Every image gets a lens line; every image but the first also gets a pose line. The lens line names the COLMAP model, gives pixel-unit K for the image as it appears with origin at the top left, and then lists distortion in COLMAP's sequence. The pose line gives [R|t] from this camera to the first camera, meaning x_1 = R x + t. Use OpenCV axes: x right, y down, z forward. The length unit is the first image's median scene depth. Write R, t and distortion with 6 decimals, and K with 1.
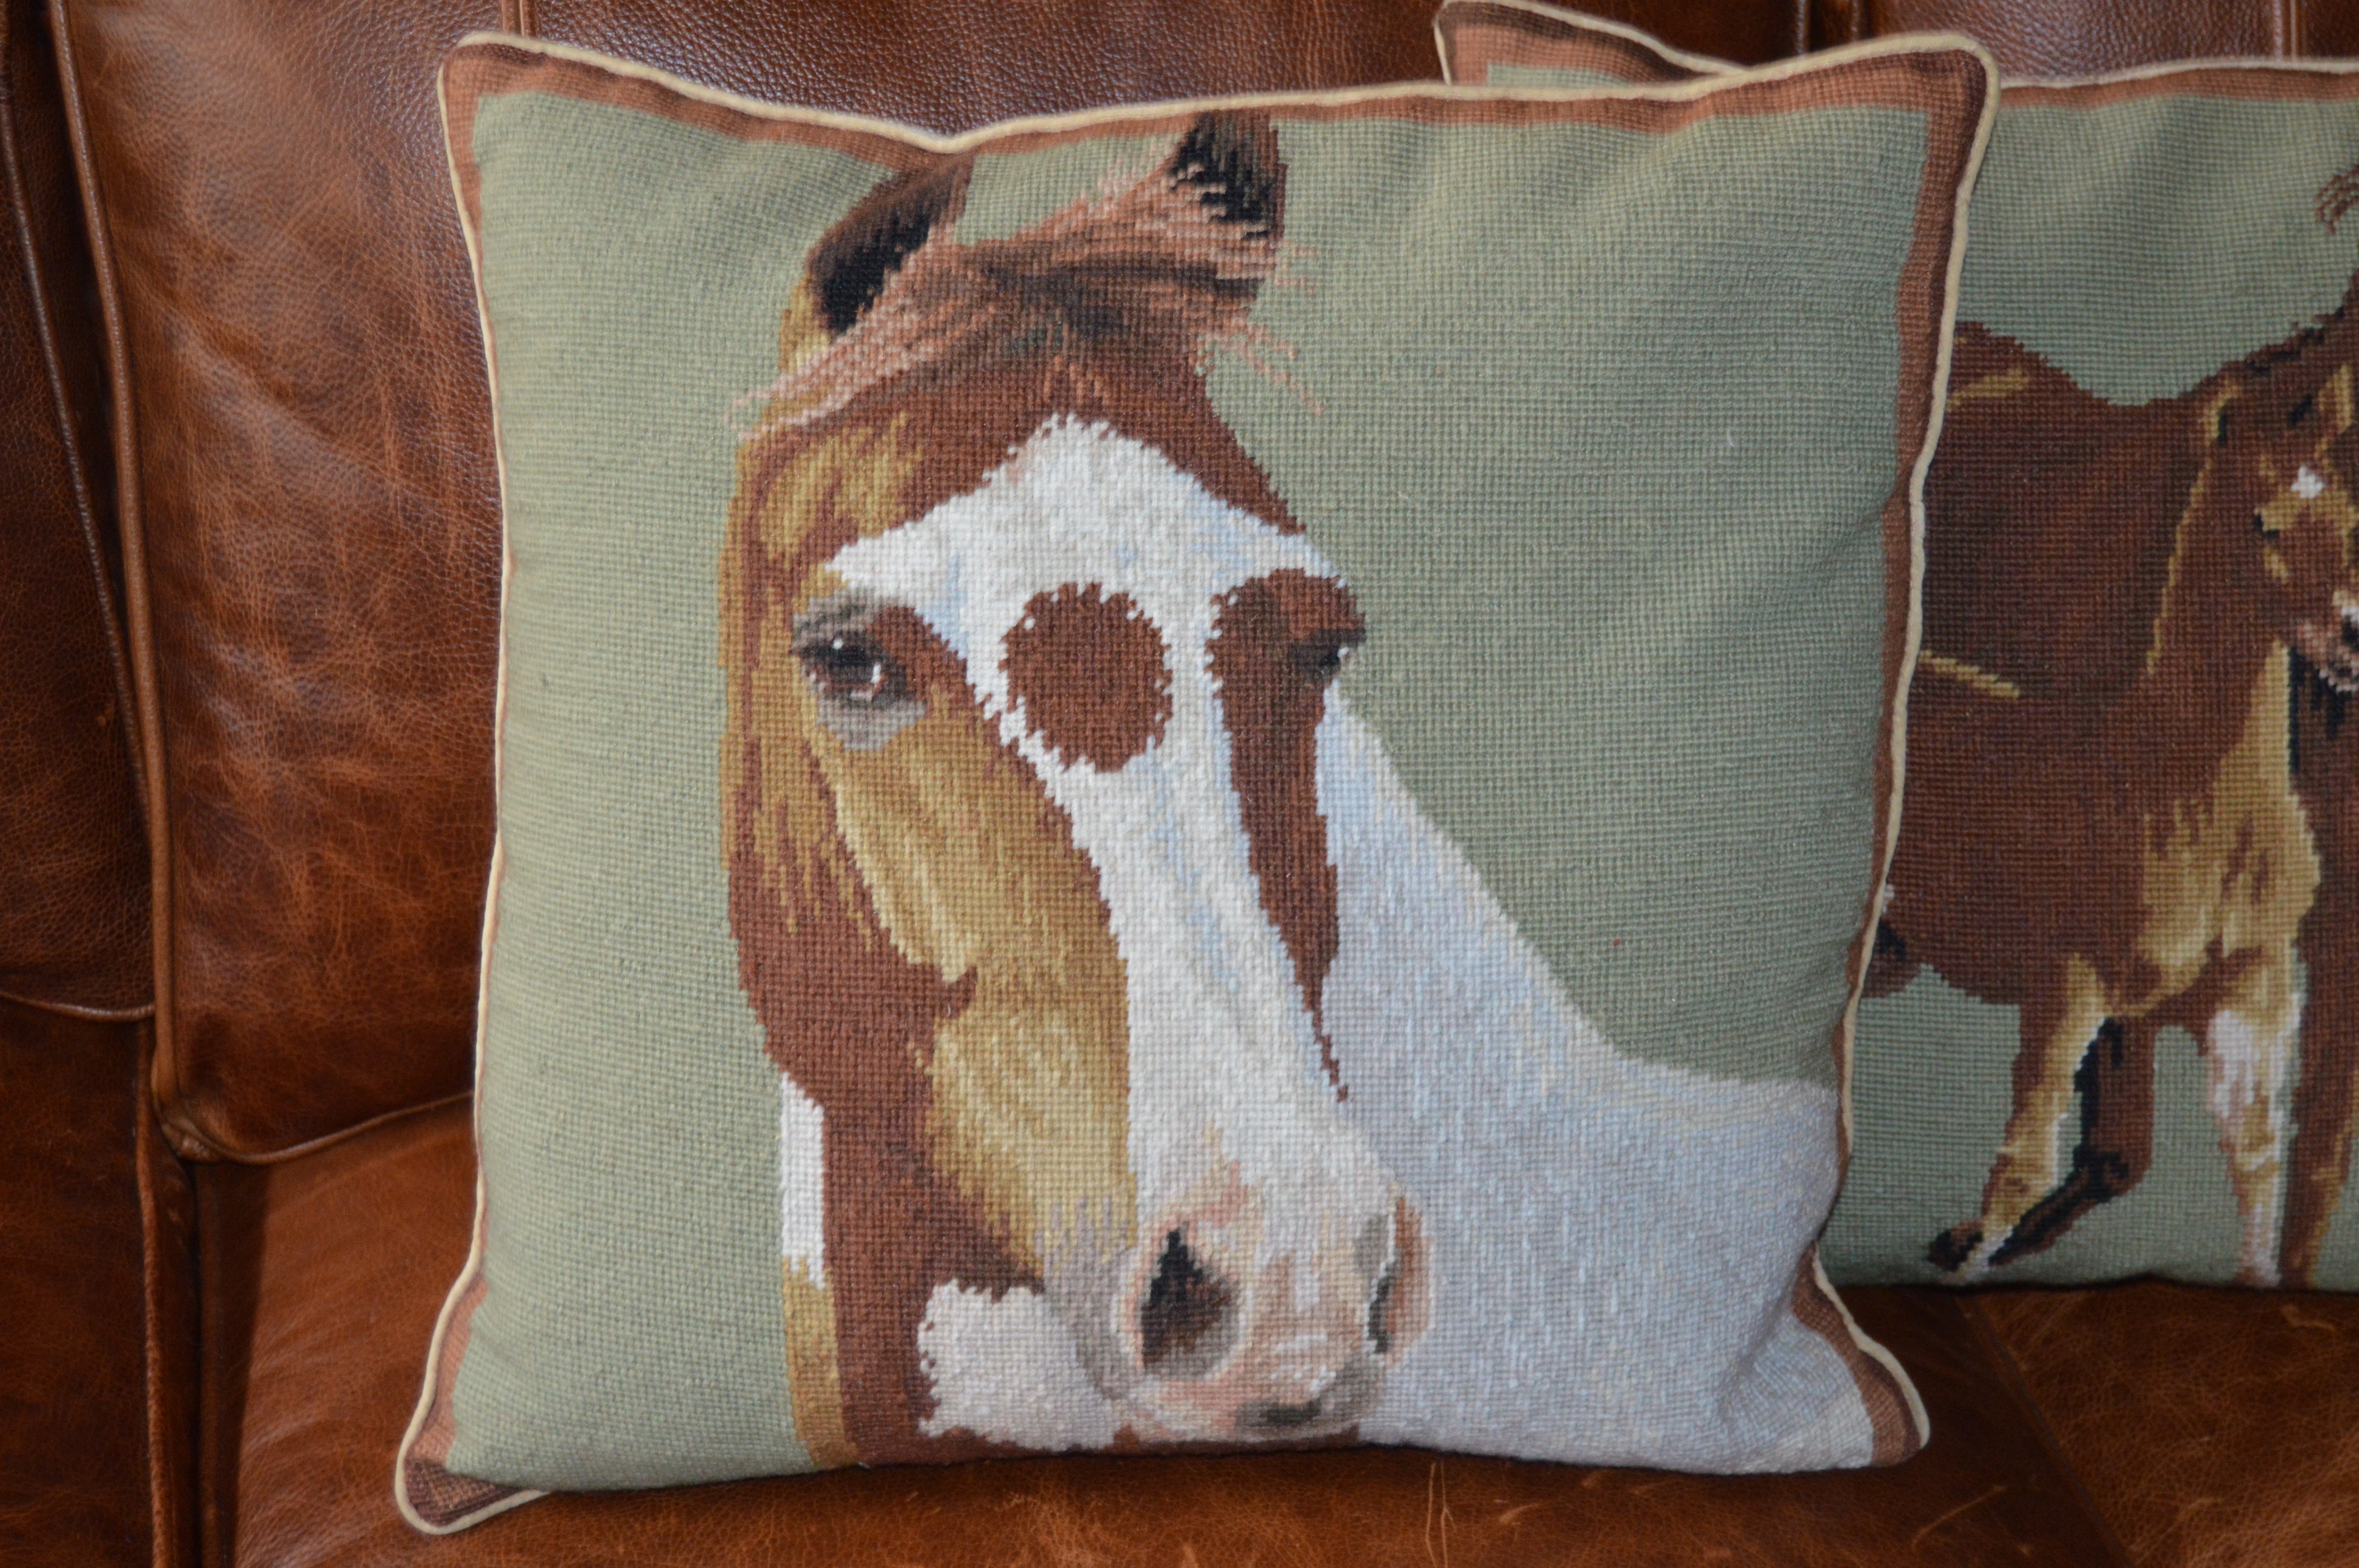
lens RADIAL K [[3902.1, 0, 1179.0], [0, 3902.1, 784.4], [0, 0, 1]] dist [-0.041390, 0.000000]
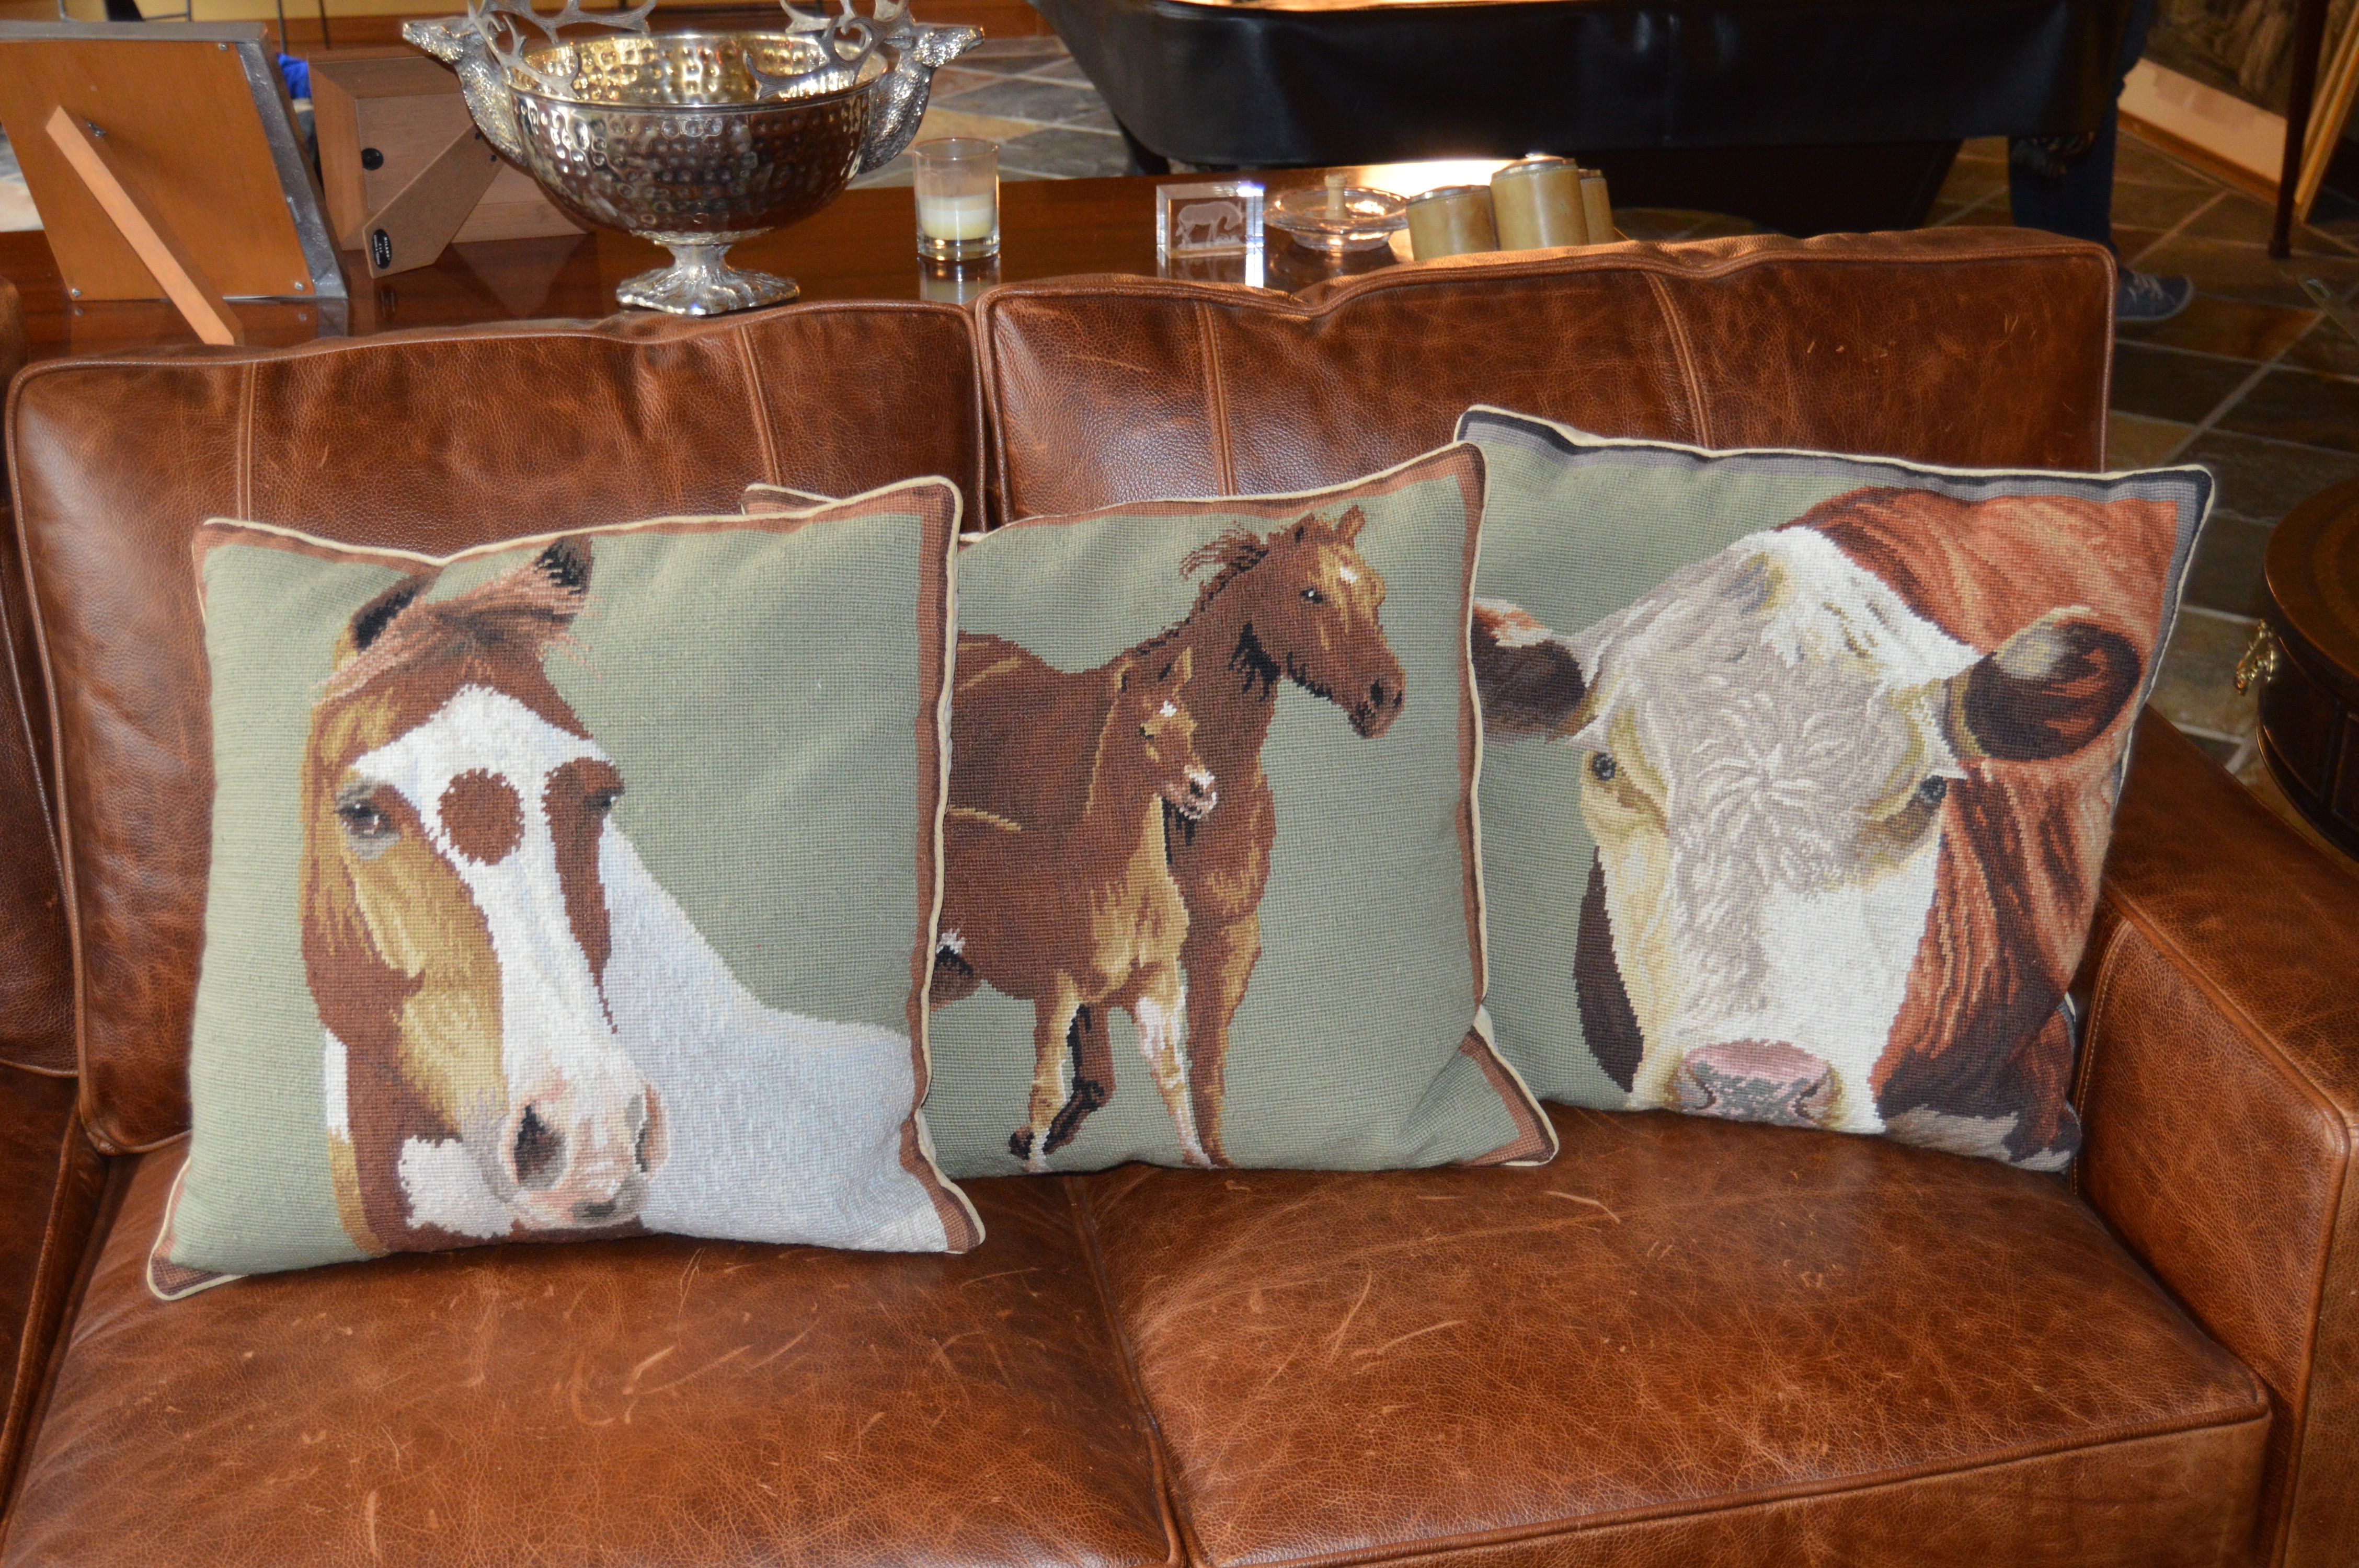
lens RADIAL K [[2848.4, 0, 1179.7], [0, 2848.4, 783.6], [0, 0, 1]] dist [-0.064155, 0.000000]
pose [[0.998559, -0.039816, -0.035994, 0.355613], [0.033266, 0.985373, -0.167133, 0.193140], [0.042122, 0.165695, 0.985277, -0.354272]]
